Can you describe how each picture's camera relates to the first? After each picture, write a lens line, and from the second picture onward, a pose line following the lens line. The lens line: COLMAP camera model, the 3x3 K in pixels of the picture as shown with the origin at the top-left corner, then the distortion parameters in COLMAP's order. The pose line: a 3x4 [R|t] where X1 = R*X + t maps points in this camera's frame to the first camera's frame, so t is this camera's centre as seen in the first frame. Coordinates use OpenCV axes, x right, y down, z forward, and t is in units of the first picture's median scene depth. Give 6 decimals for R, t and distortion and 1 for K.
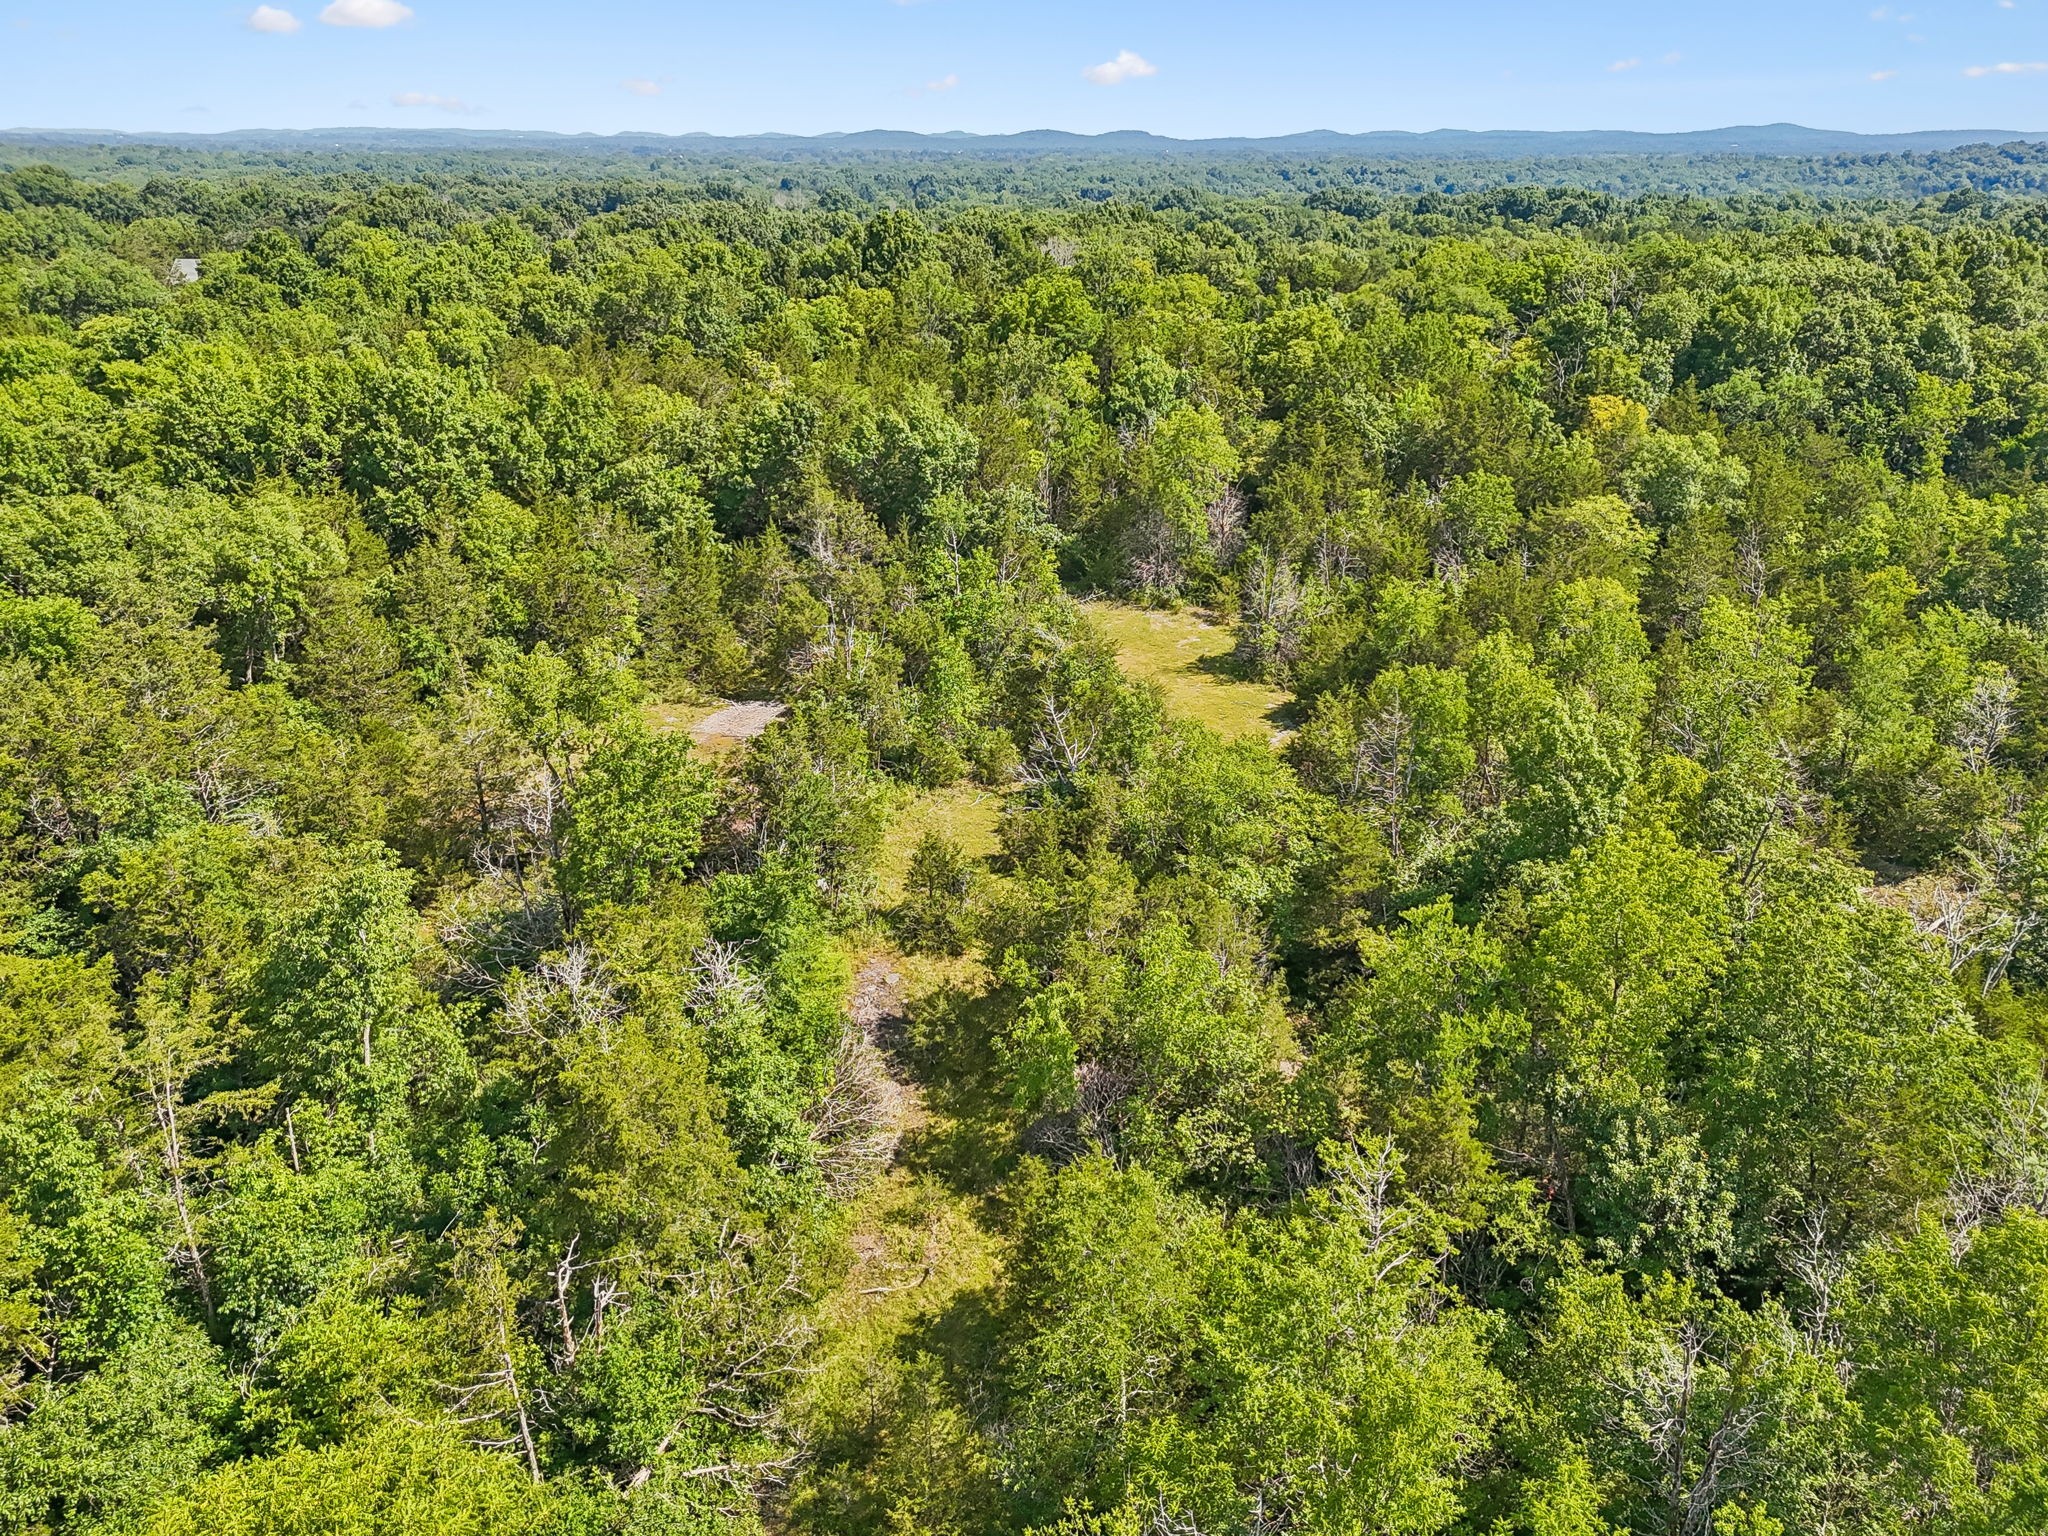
lens RADIAL K [[1470.3, 0, 1024.0], [0, 1470.3, 768.0], [0, 0, 1]] dist [0.095345, -0.088264]
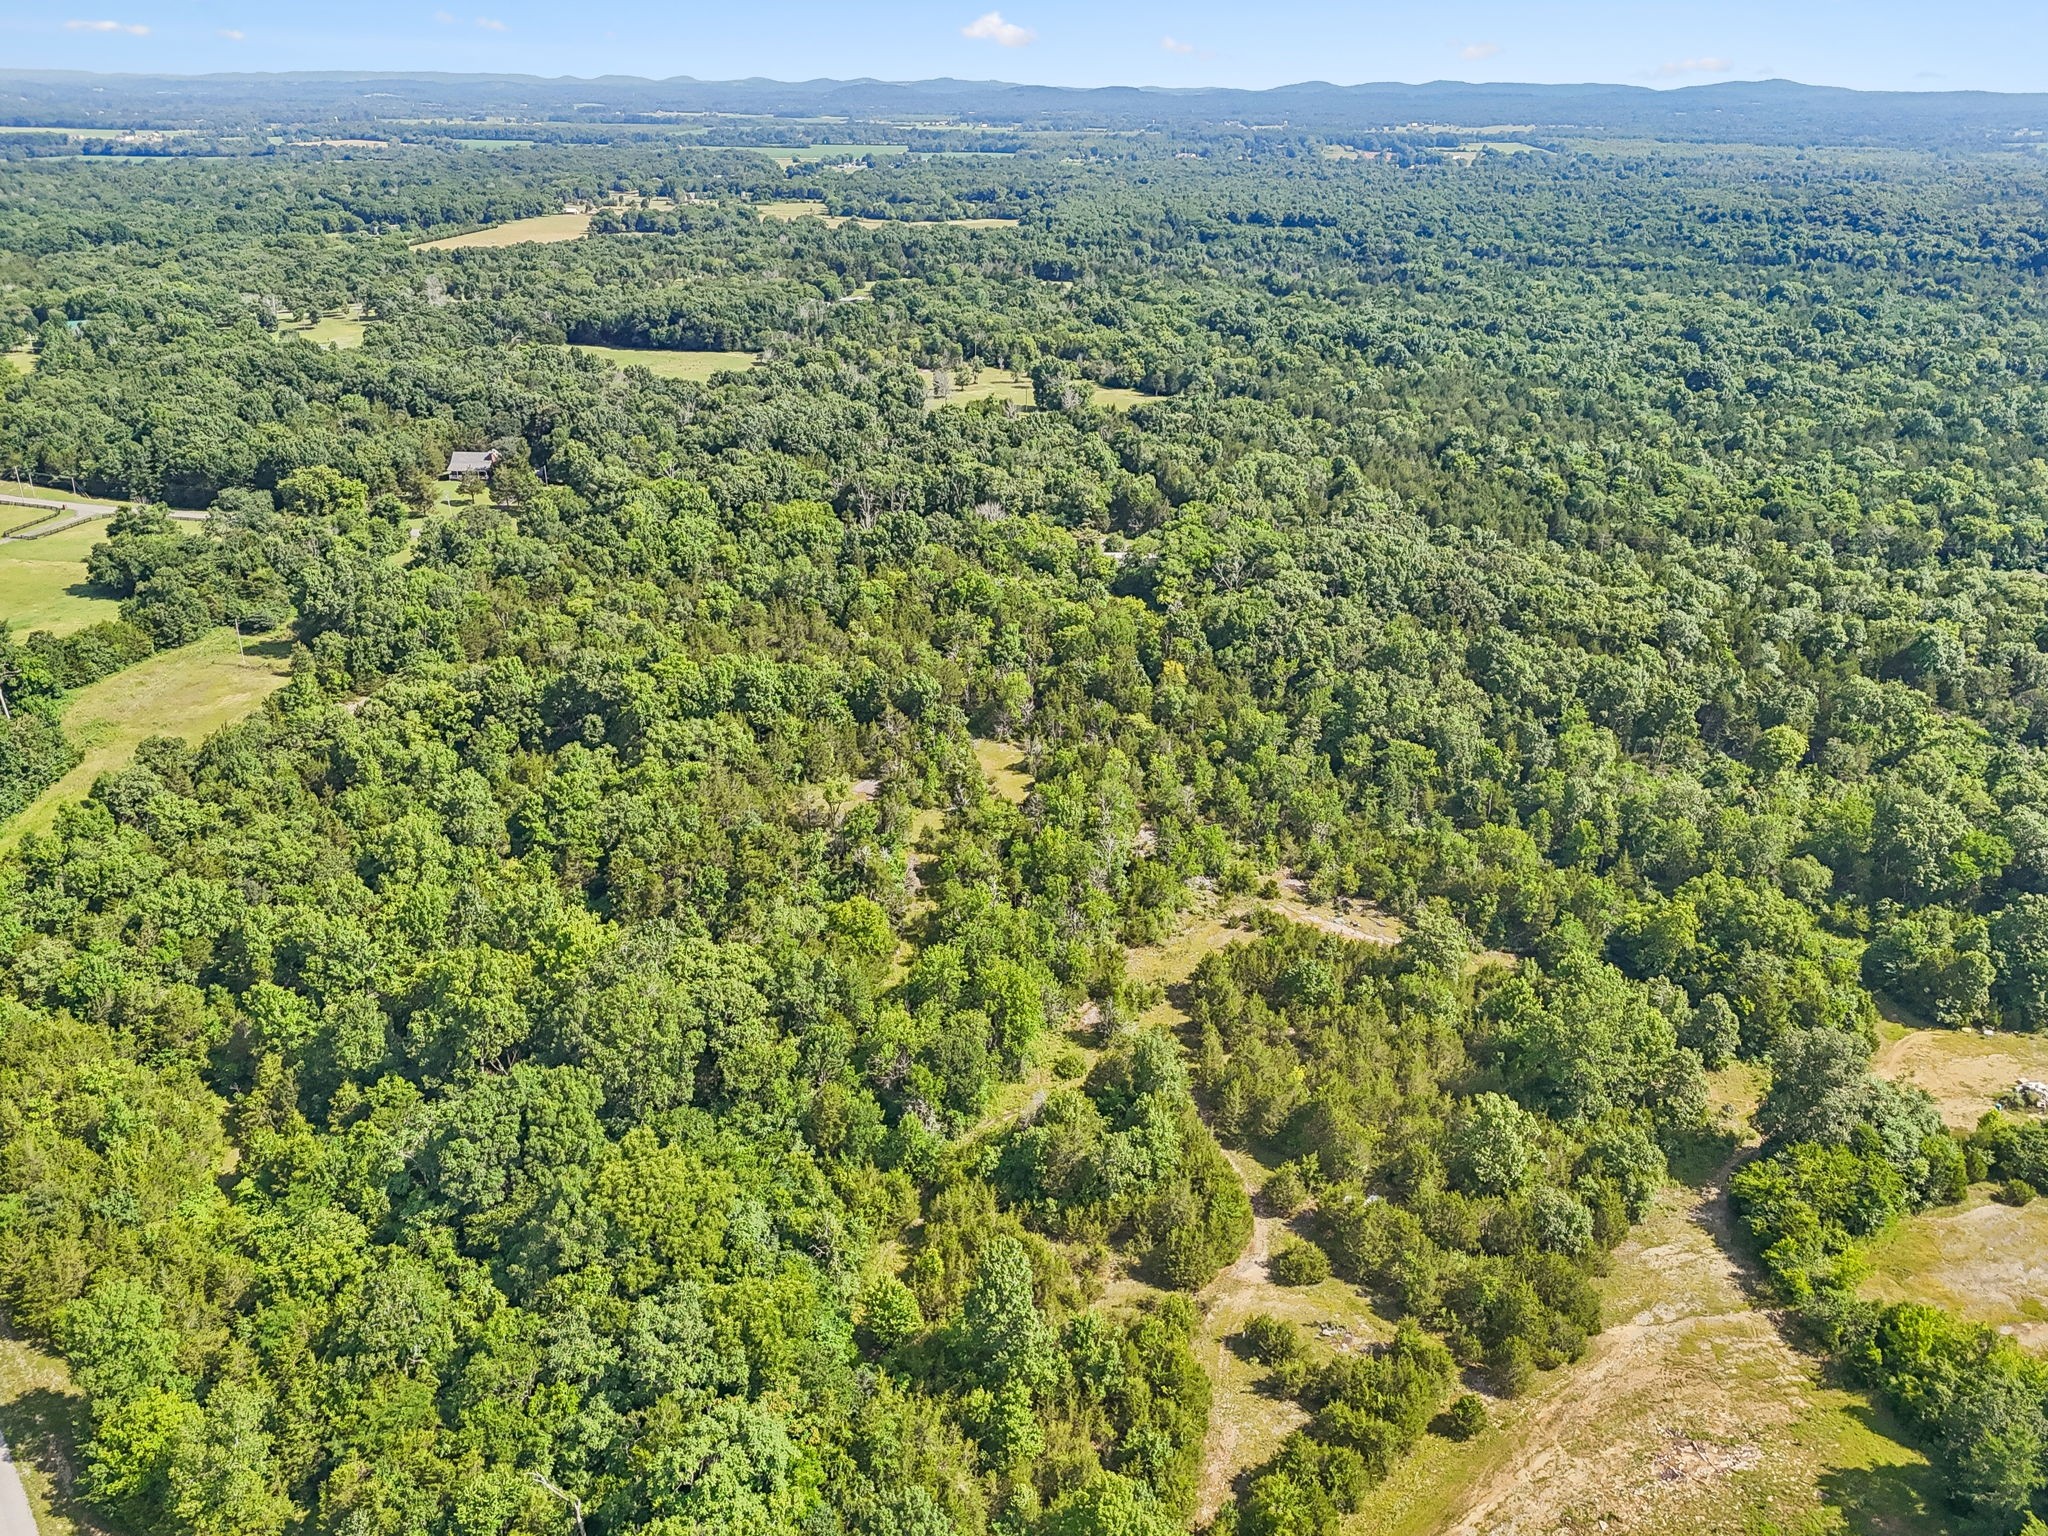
lens RADIAL K [[1470.3, 0, 1024.0], [0, 1470.3, 768.0], [0, 0, 1]] dist [0.095345, -0.088264]
pose [[0.999982, 0.000723, 0.006018, 0.117215], [-0.000884, 0.999639, 0.026860, -0.139452], [-0.005996, -0.026865, 0.999621, -1.945200]]
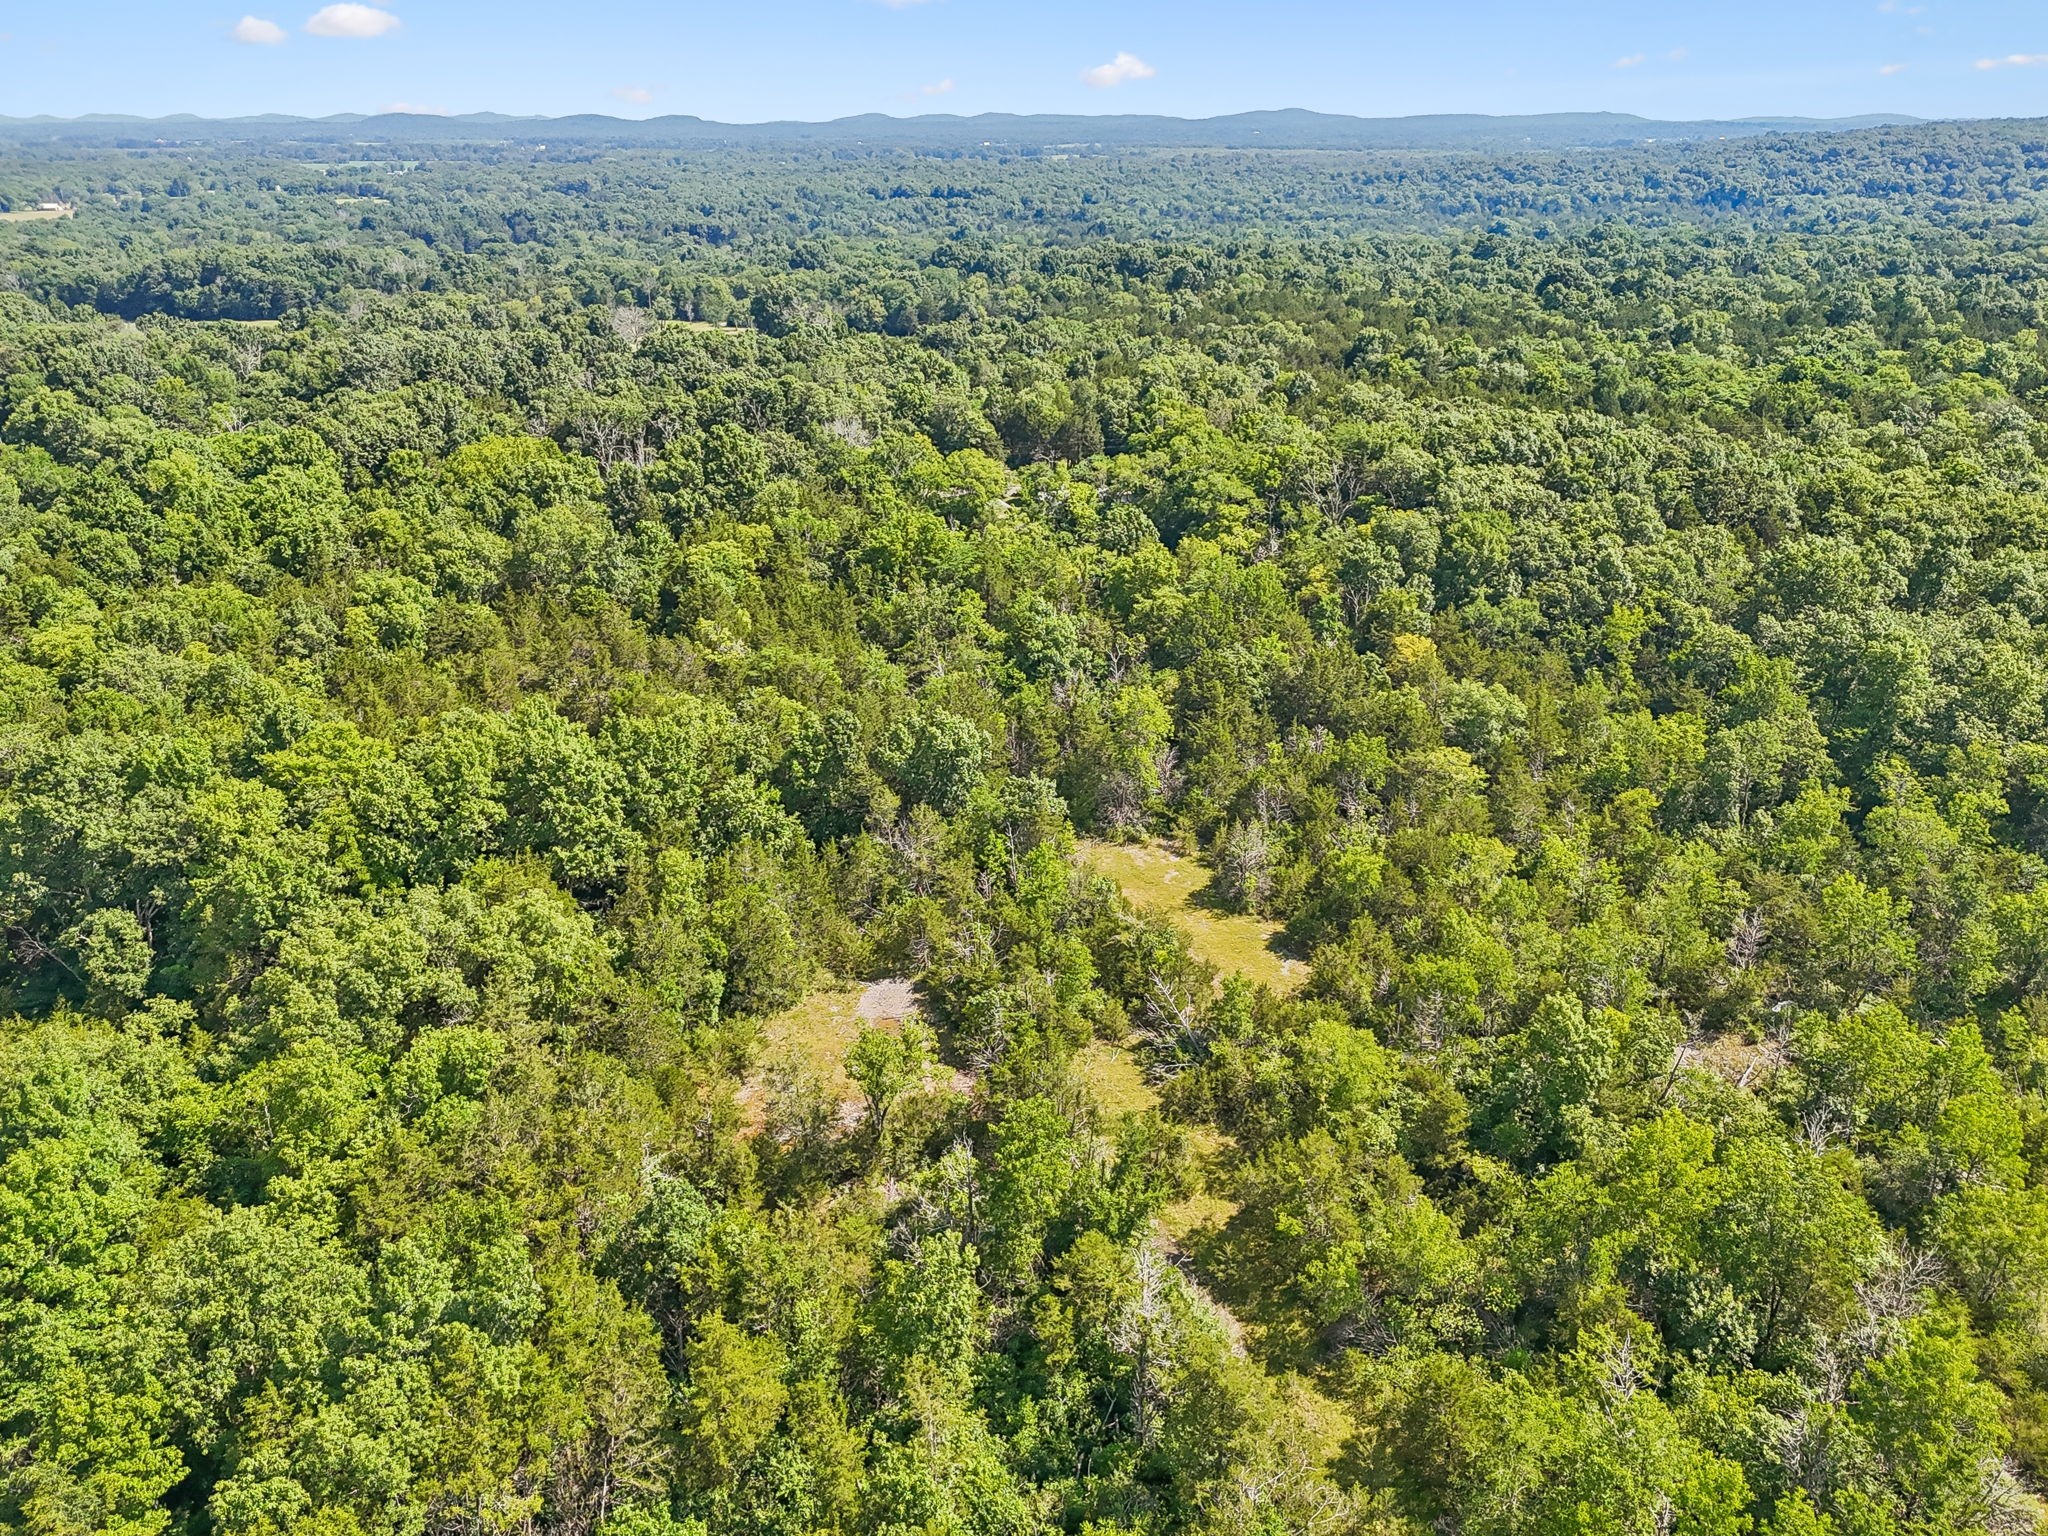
lens RADIAL K [[1497.9, 0, 995.9], [0, 1497.9, 765.4], [0, 0, 1]] dist [0.077806, -0.073300]
pose [[0.967567, -0.107716, 0.228499, -0.328519], [0.107296, 0.994124, 0.014296, -0.214631], [-0.228696, 0.010685, 0.973439, -0.269492]]
